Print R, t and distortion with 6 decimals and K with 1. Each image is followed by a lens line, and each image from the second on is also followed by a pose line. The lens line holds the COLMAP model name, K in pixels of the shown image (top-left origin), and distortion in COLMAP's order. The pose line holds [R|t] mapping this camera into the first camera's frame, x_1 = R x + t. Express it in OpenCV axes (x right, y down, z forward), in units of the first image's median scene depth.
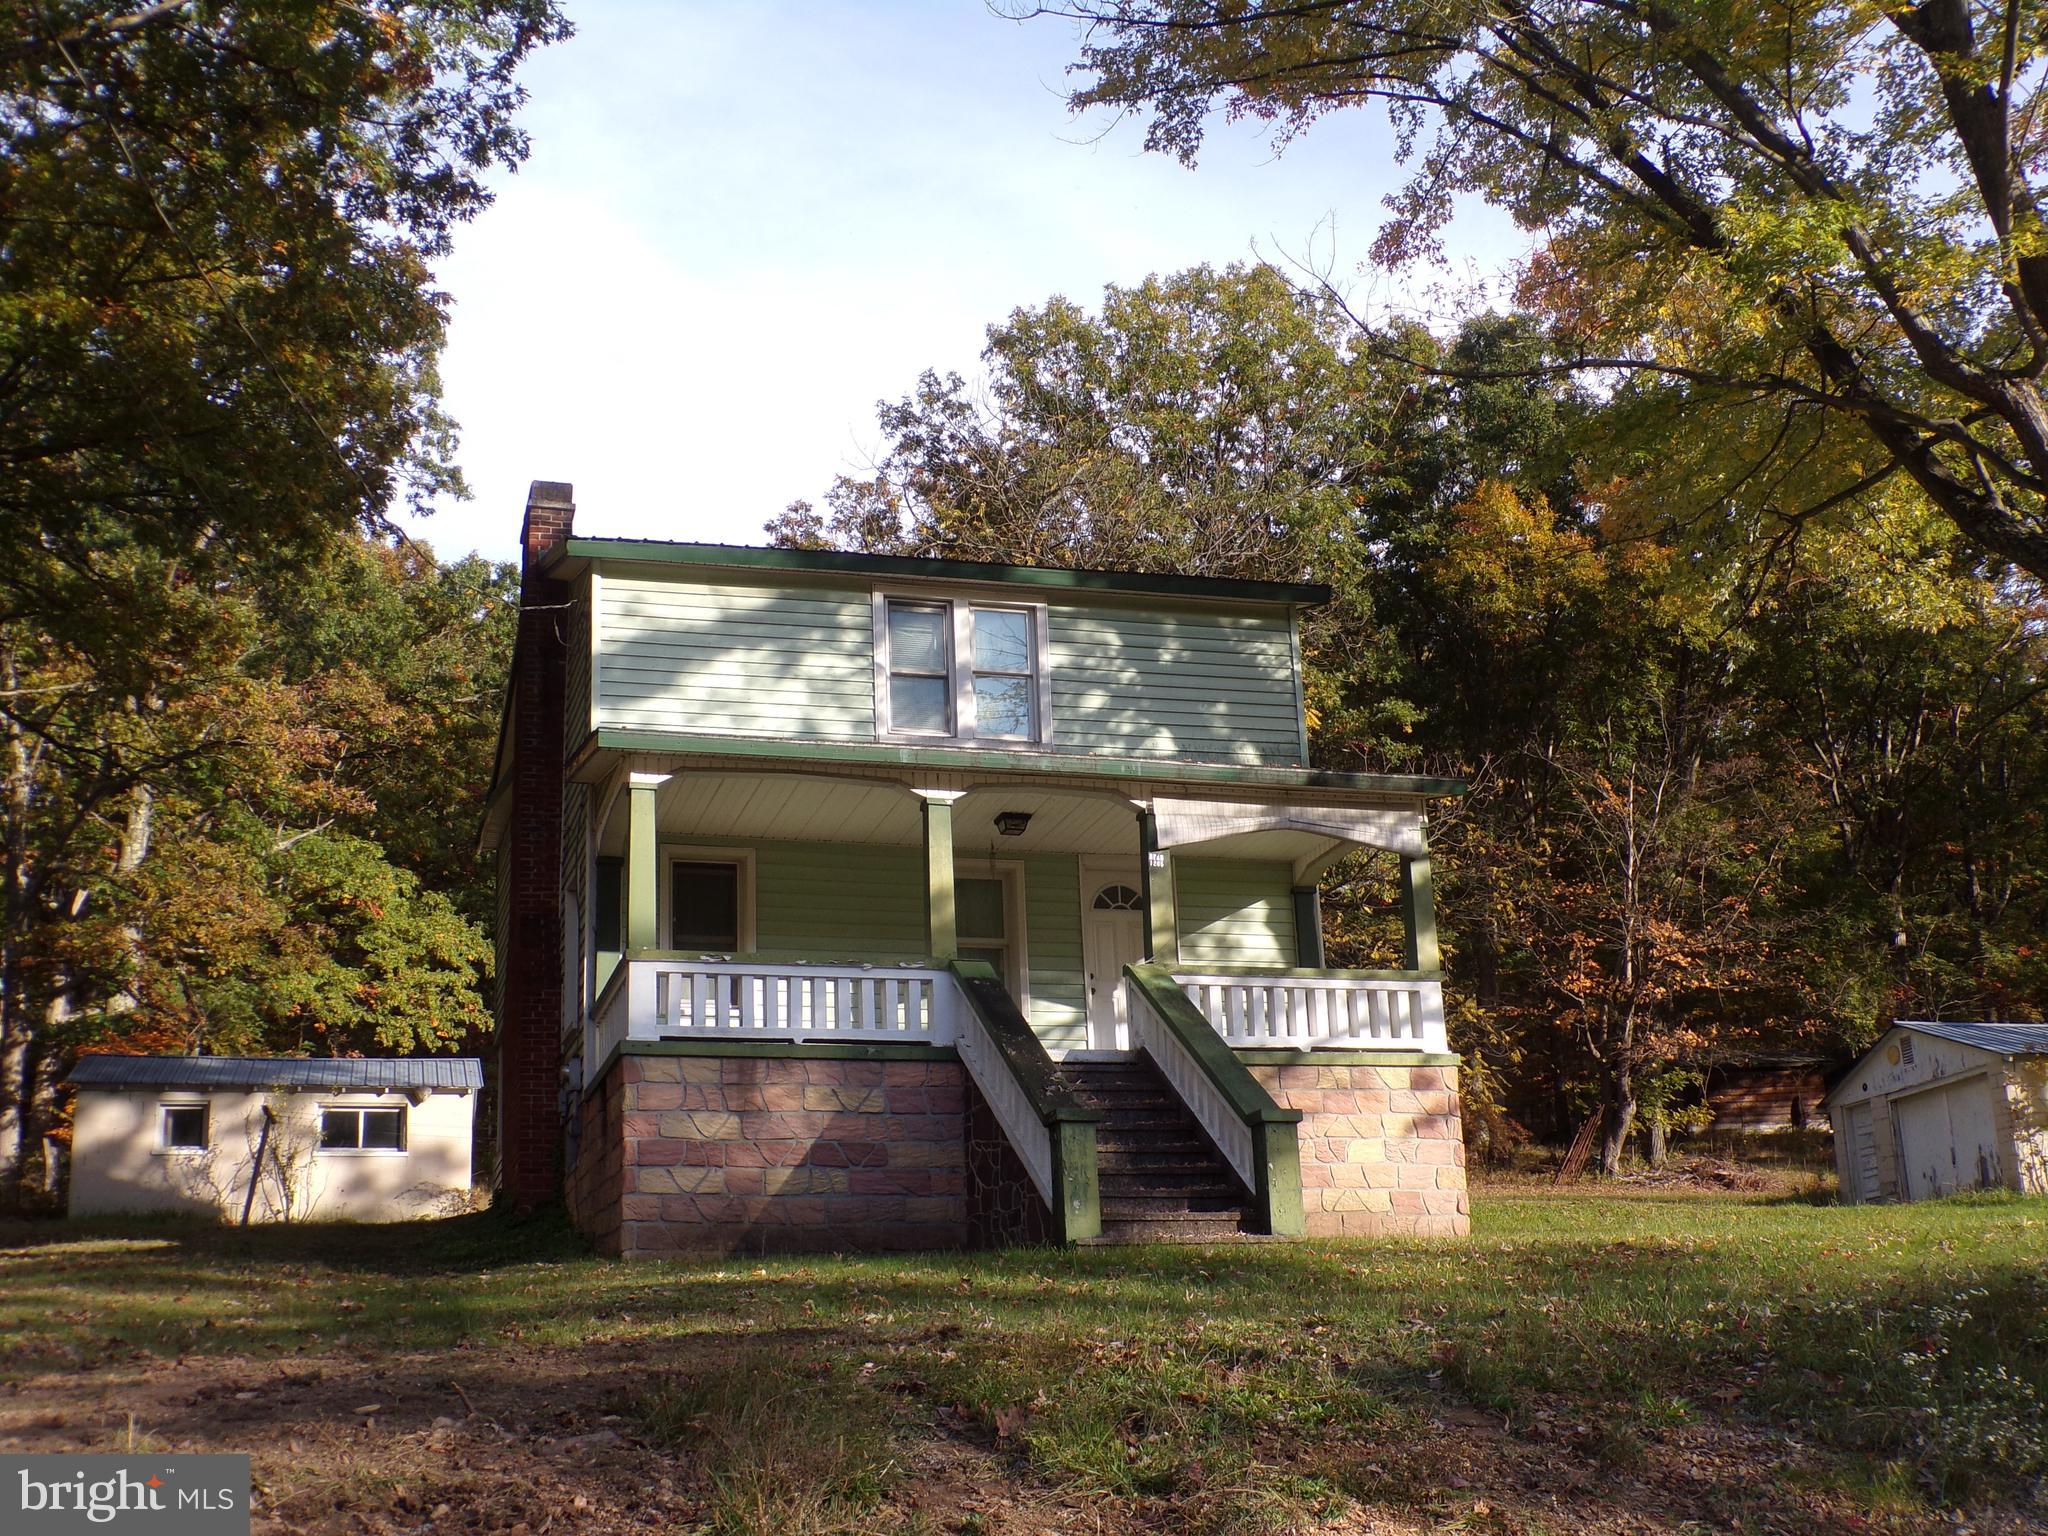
lens RADIAL K [[2344.7, 0, 1024.1], [0, 2344.7, 747.8], [0, 0, 1]] dist [-0.101656, 0.000000]
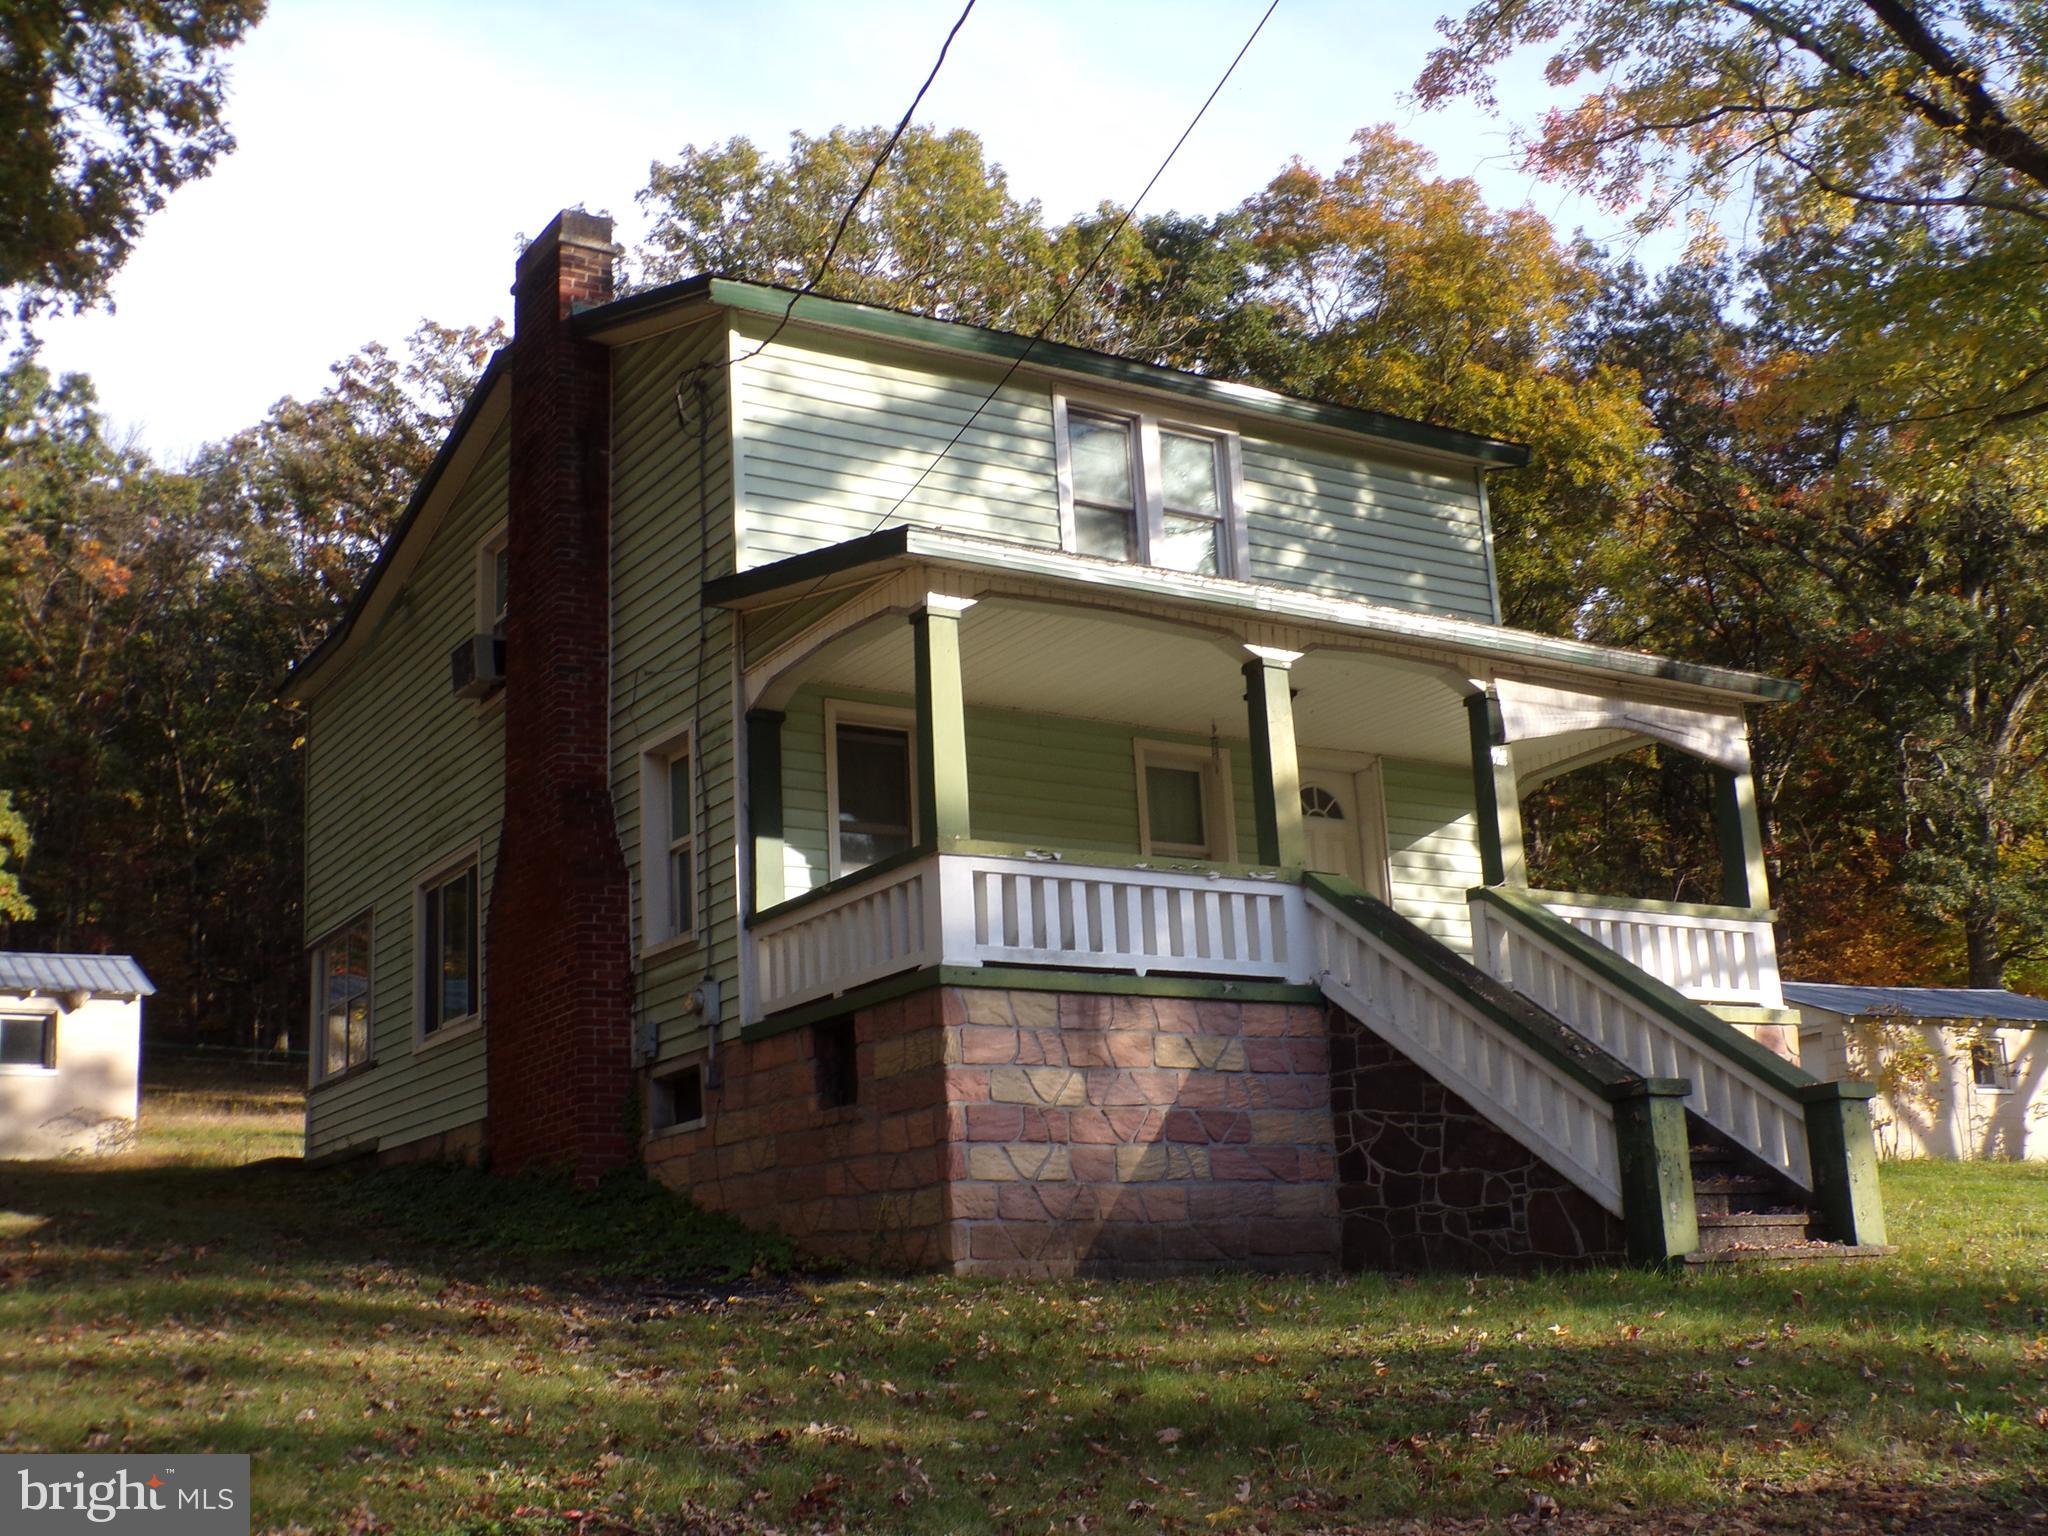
lens RADIAL K [[2344.7, 0, 979.9], [0, 2344.7, 728.6], [0, 0, 1]] dist [-0.101656, 0.000000]
pose [[0.966208, 0.060819, 0.250486, -0.281626], [-0.067603, 0.997540, 0.018562, 0.032268], [-0.248740, -0.034869, 0.967942, 0.252130]]
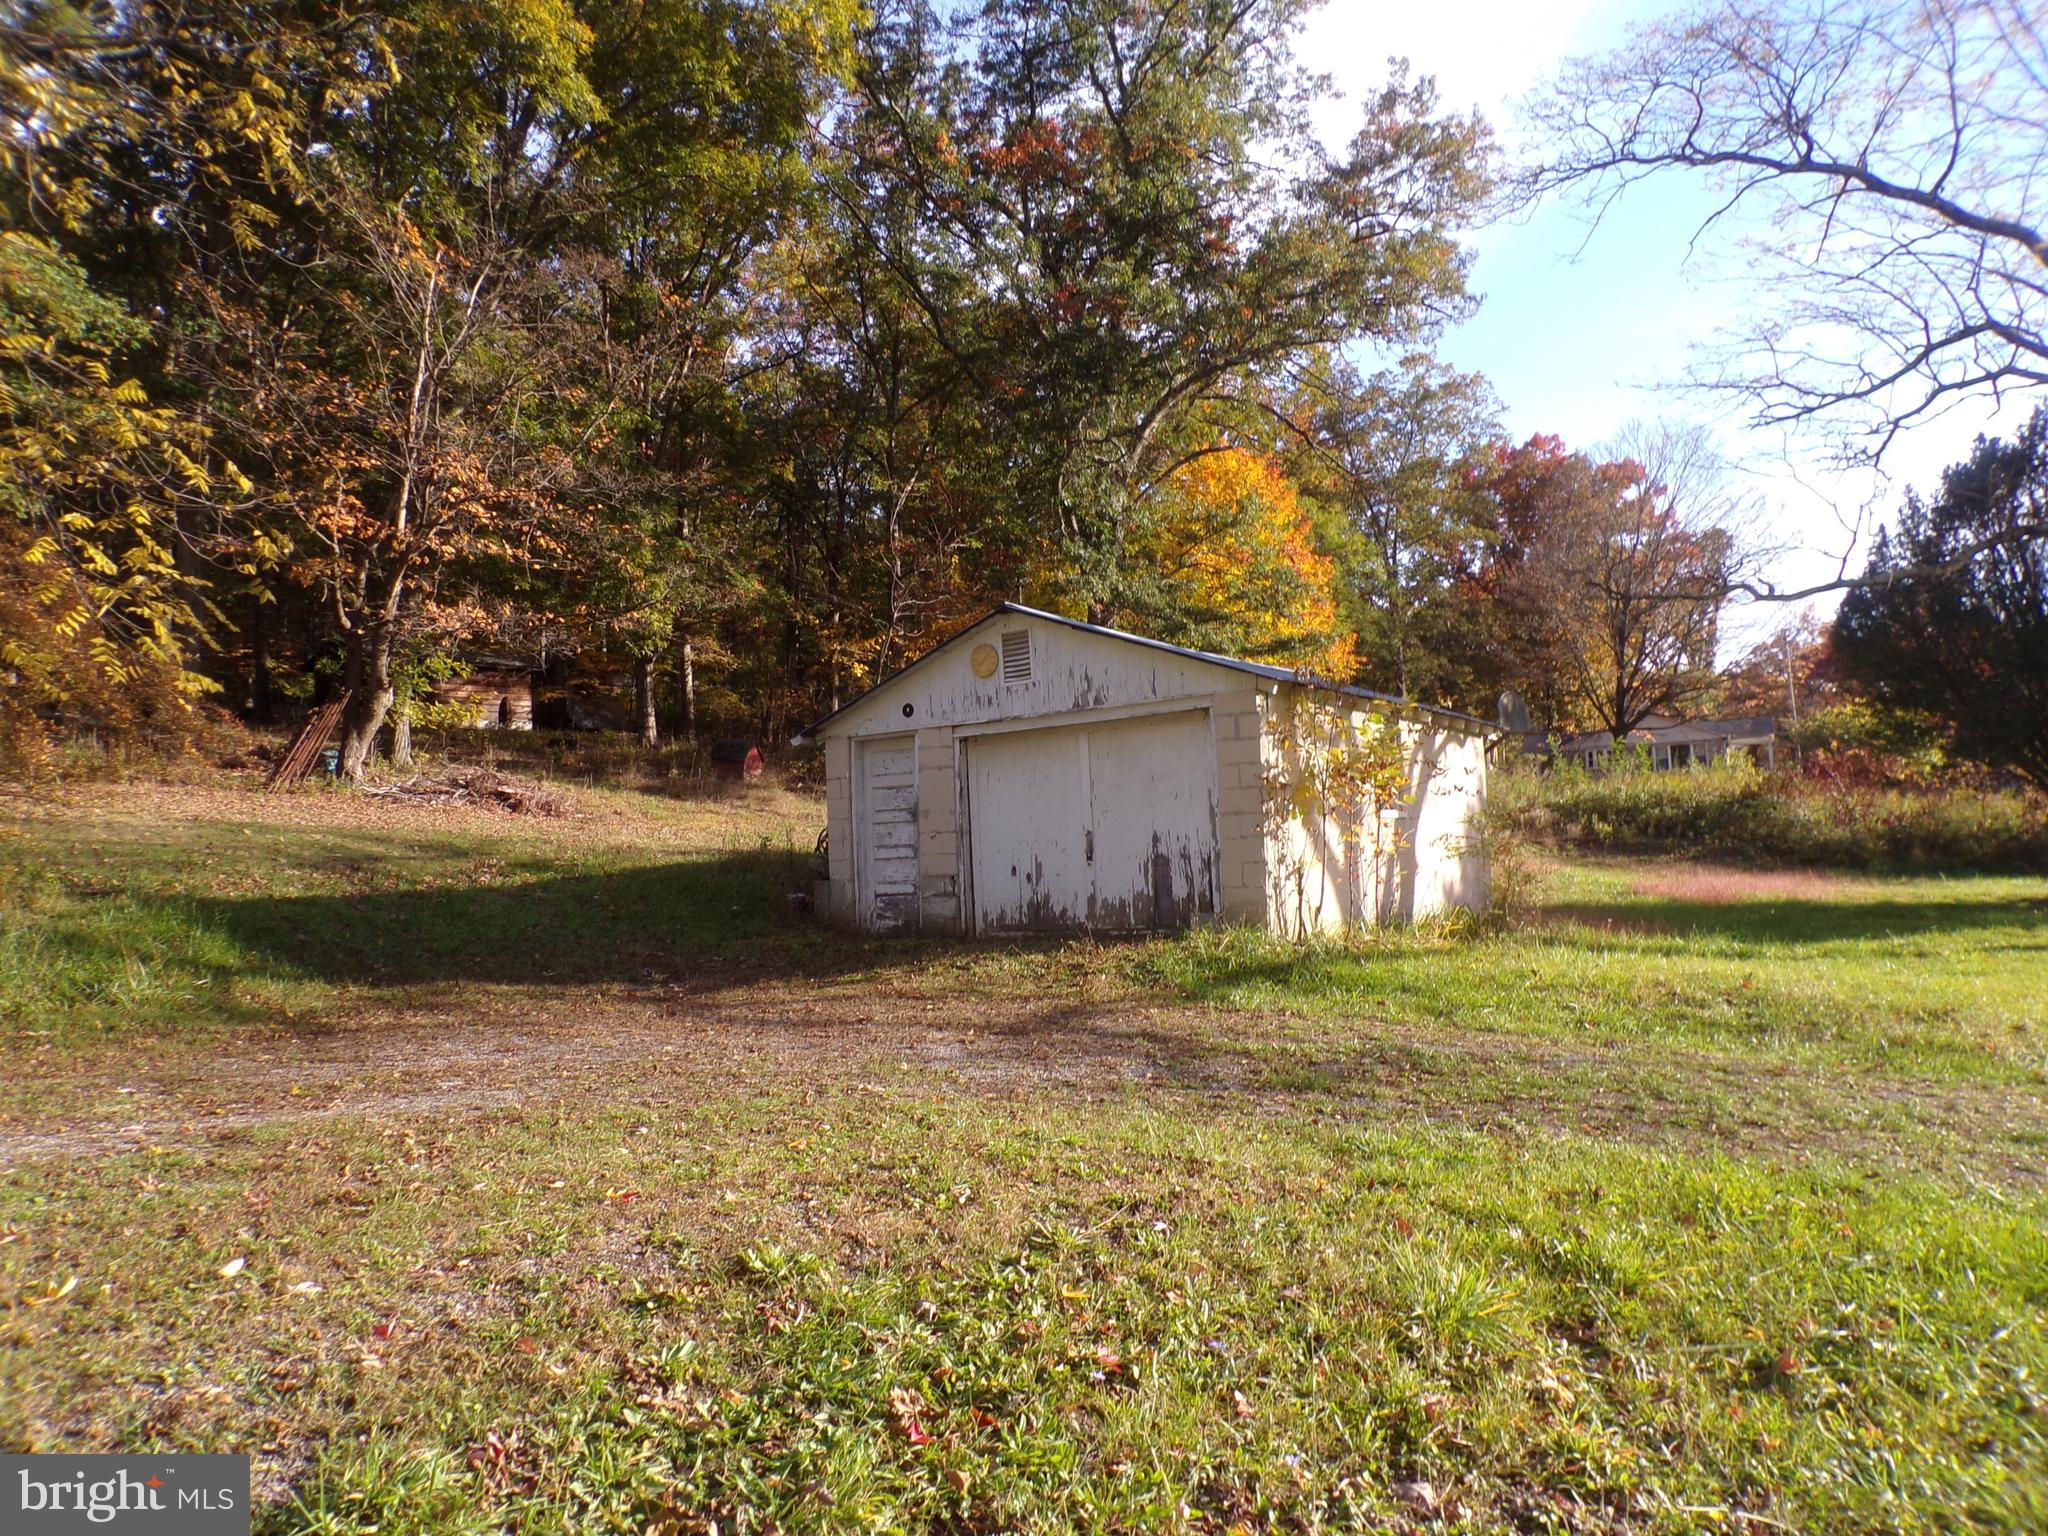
lens RADIAL K [[1443.1, 0, 1021.3], [0, 1443.1, 762.5], [0, 0, 1]] dist [-0.034436, -0.000377]
pose [[0.744200, 0.041731, 0.666652, 0.252217], [-0.173407, 0.975898, 0.132489, 0.189000], [-0.645056, -0.214200, 0.733499, 1.259660]]
